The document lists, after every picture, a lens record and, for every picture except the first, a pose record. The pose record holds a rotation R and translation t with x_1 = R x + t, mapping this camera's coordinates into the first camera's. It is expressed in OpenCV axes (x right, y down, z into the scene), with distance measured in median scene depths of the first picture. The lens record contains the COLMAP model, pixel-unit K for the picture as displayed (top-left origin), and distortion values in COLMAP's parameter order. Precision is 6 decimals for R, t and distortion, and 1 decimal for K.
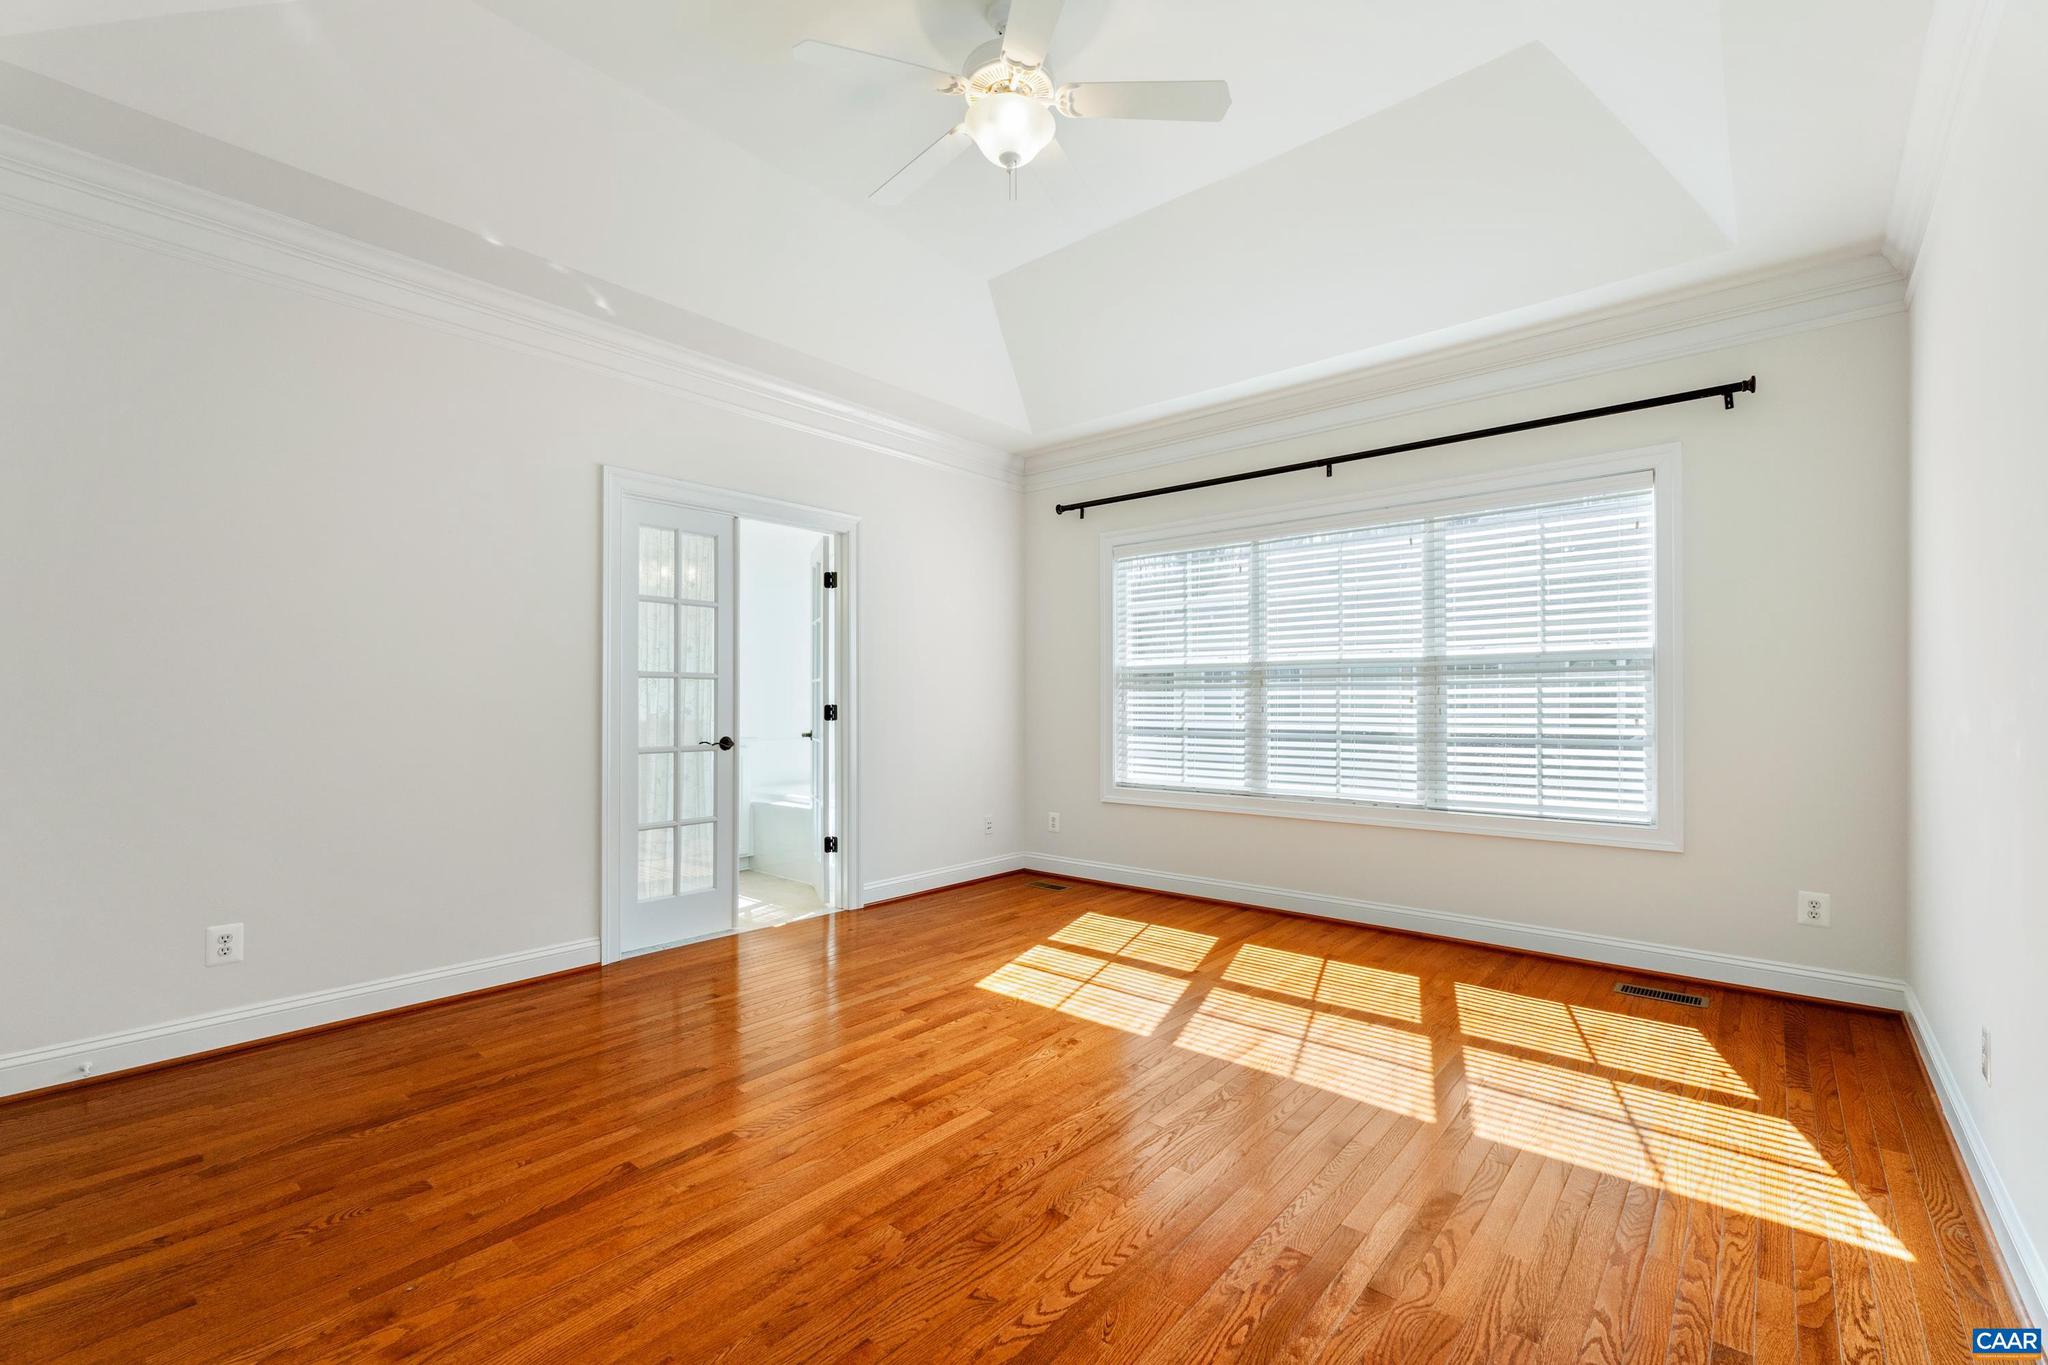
lens RADIAL K [[878.9, 0, 1031.9], [0, 878.9, 694.4], [0, 0, 1]] dist [0.003141, -0.001375]
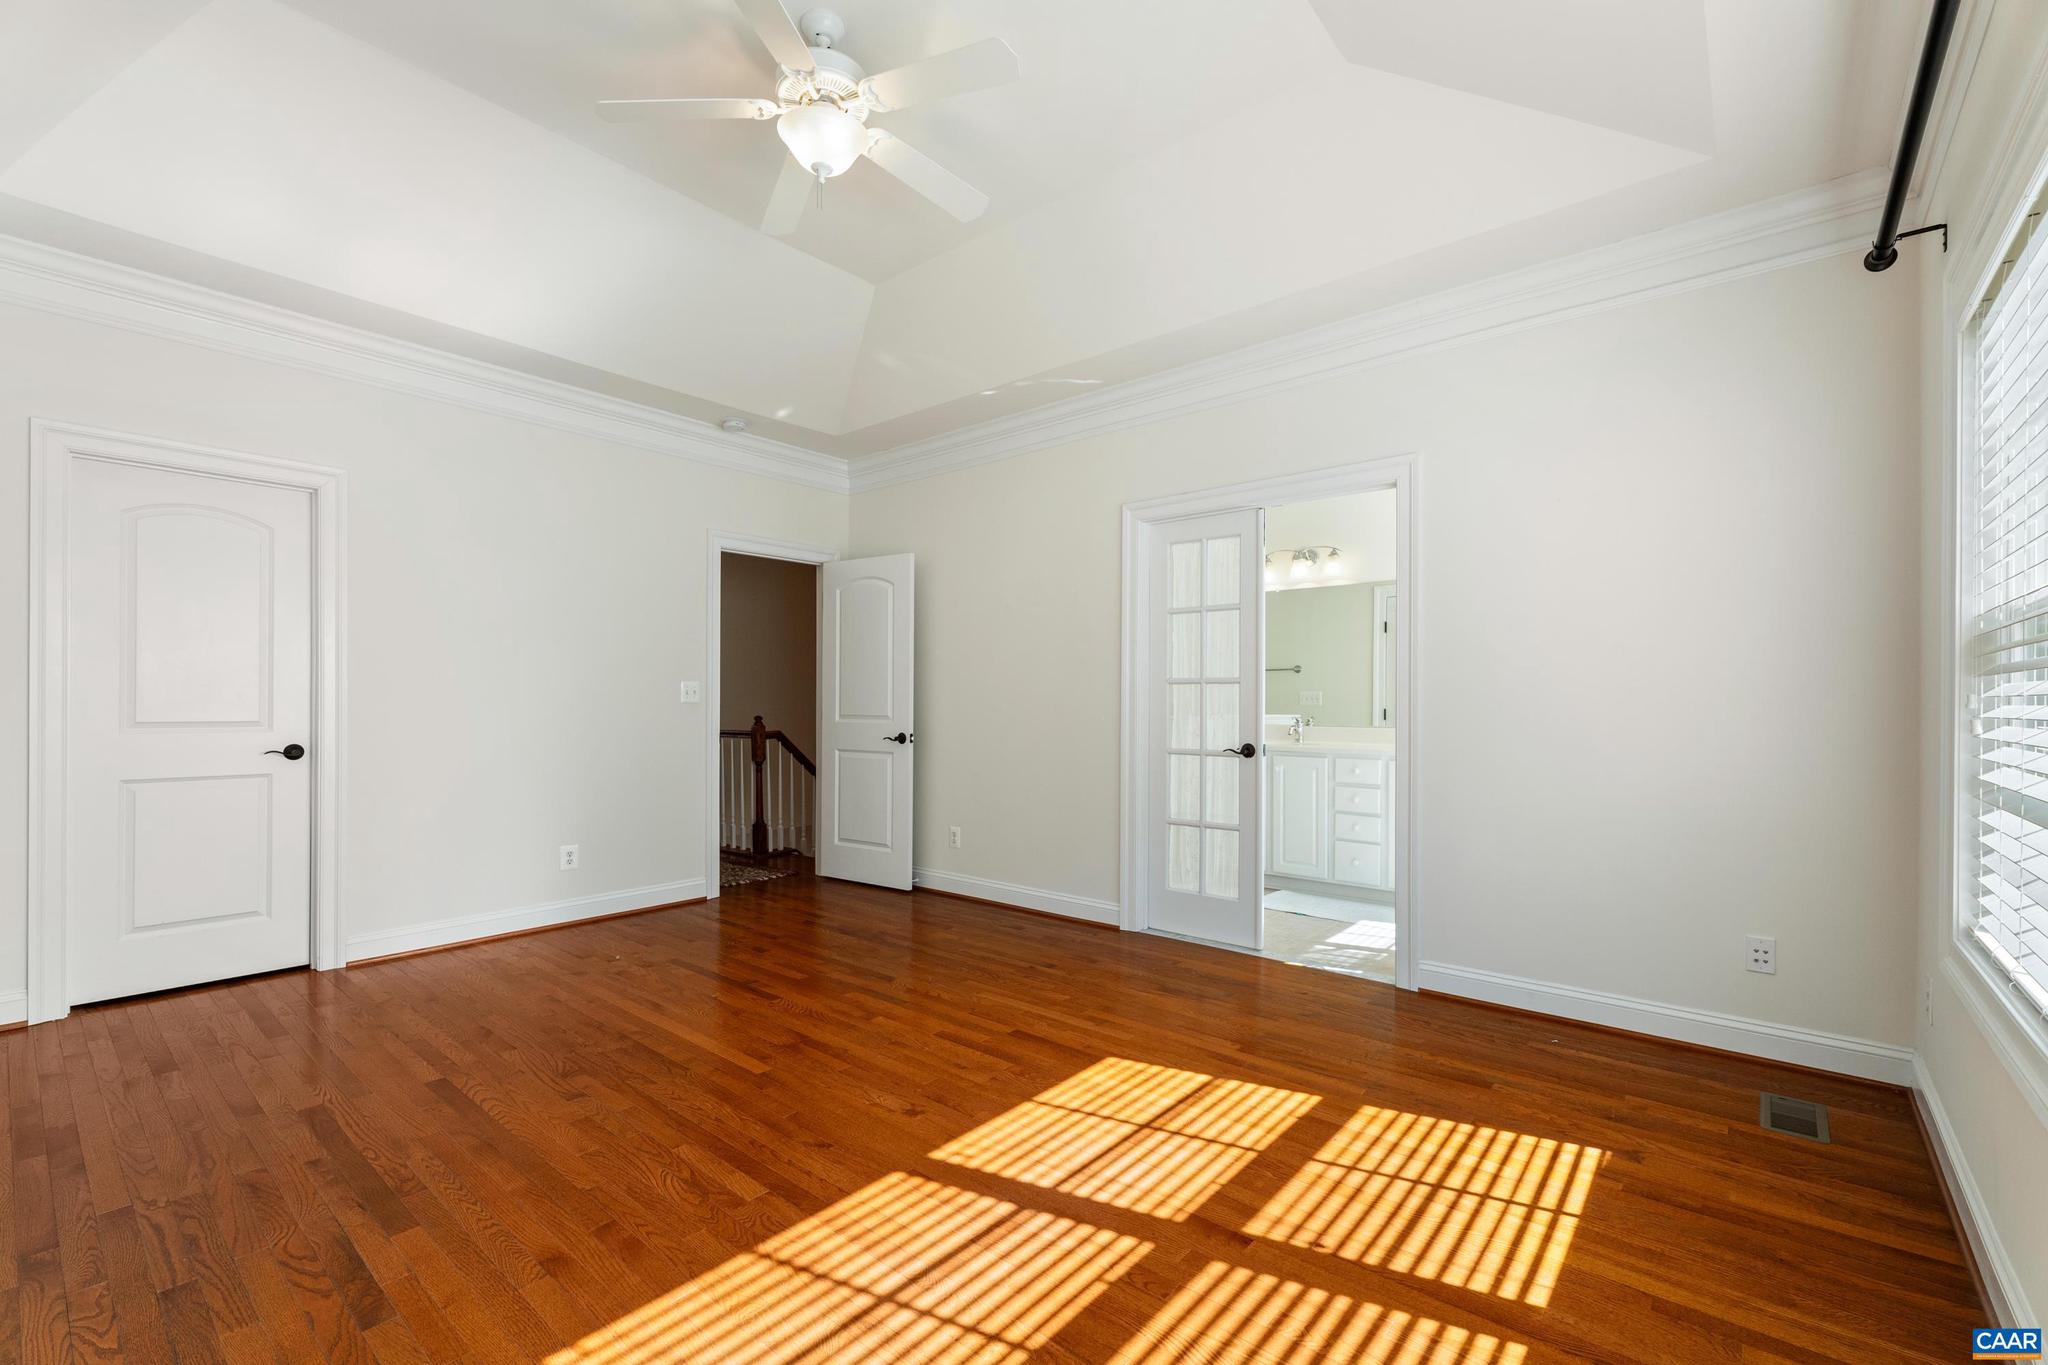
lens RADIAL K [[878.9, 0, 1016.2], [0, 878.9, 696.6], [0, 0, 1]] dist [0.003141, -0.001375]
pose [[-0.015444, -0.009421, -0.999836, 0.675226], [0.005197, 0.999941, -0.009502, 0.005458], [0.999867, -0.005343, -0.015394, 0.849038]]
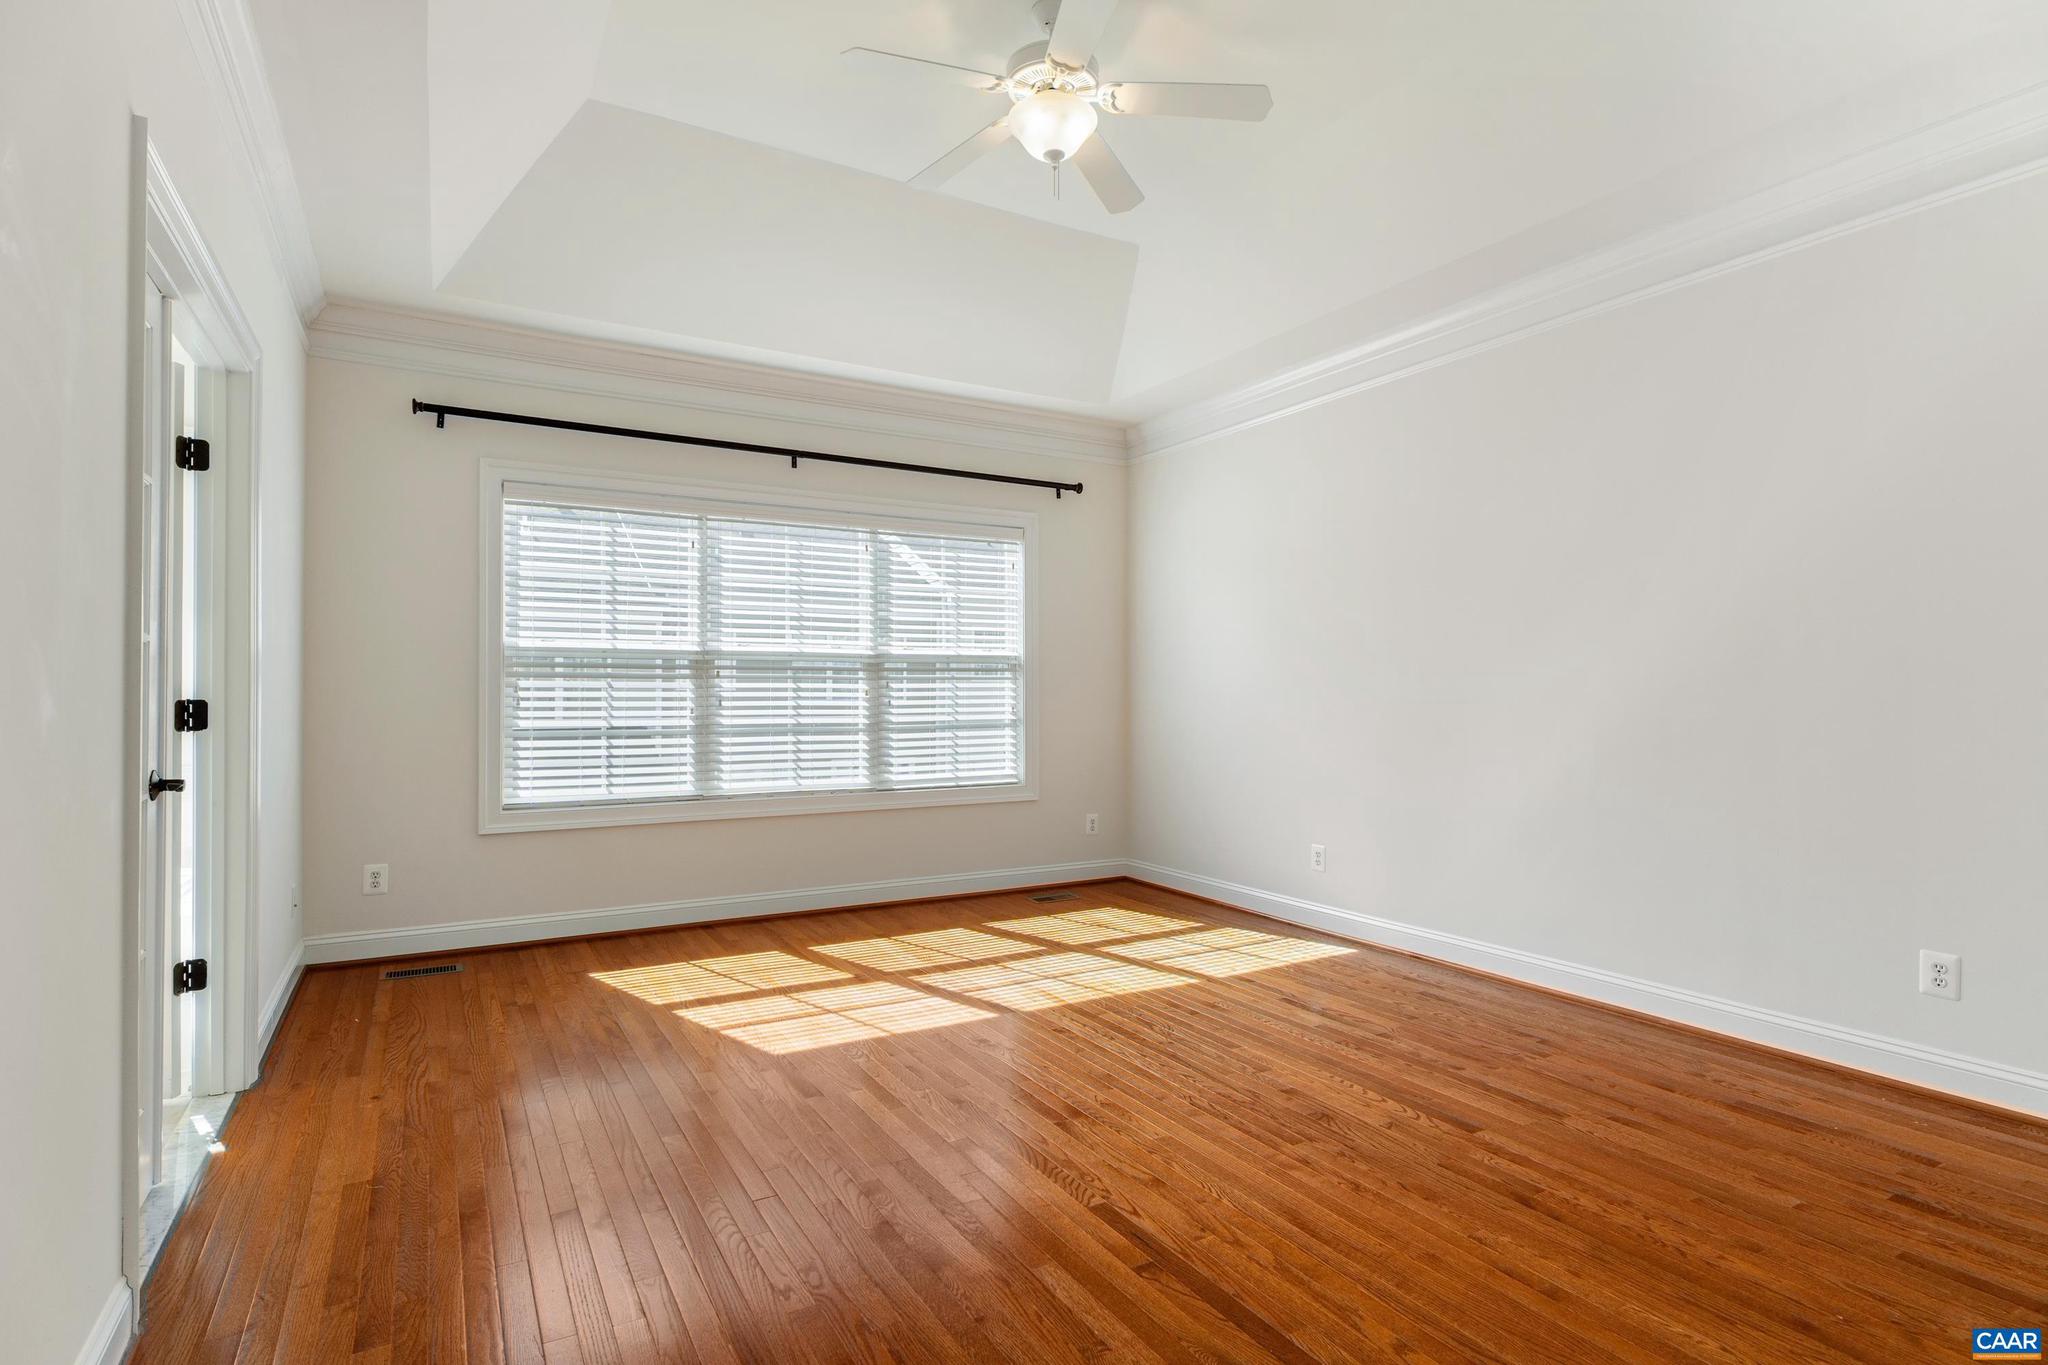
lens RADIAL K [[1001.1, 0, 1029.0], [0, 1001.1, 684.6], [0, 0, 1]] dist [-0.010230, 0.000396]
pose [[0.334488, 0.008275, 0.942364, -0.760057], [-0.010167, 0.999935, -0.005172, 0.000288], [-0.942345, -0.007851, 0.334551, 0.441198]]
